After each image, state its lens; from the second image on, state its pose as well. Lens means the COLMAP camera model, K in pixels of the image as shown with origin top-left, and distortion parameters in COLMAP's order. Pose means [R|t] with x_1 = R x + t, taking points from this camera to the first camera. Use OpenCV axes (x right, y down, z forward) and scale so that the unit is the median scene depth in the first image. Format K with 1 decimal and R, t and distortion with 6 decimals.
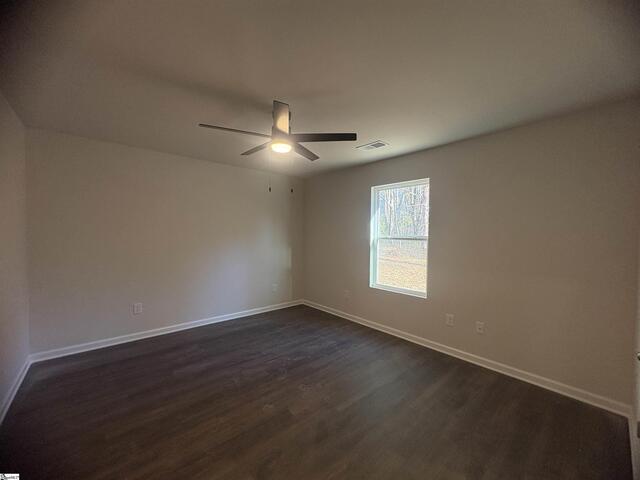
lens RADIAL K [[255.9, 0, 320.0], [0, 255.9, 240.0], [0, 0, 1]] dist [0.000293, -0.000016]
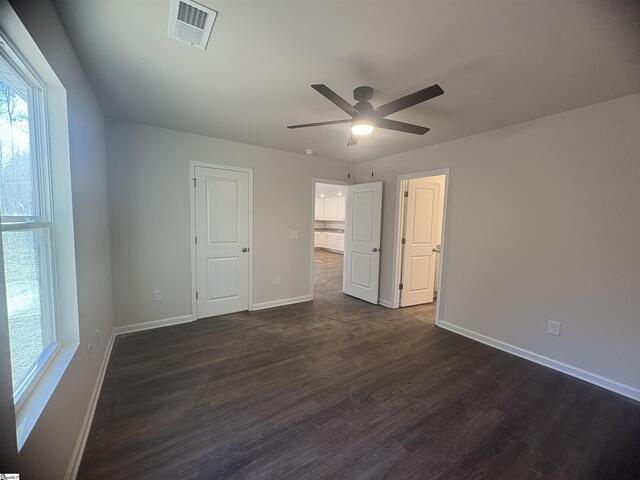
lens RADIAL K [[255.9, 0, 320.0], [0, 255.9, 240.0], [0, 0, 1]] dist [0.000293, -0.000016]
pose [[-0.991038, -0.046848, 0.125093, -0.107262], [-0.032706, 0.993079, 0.112804, -0.046819], [-0.129512, 0.107701, -0.985711, 1.607861]]
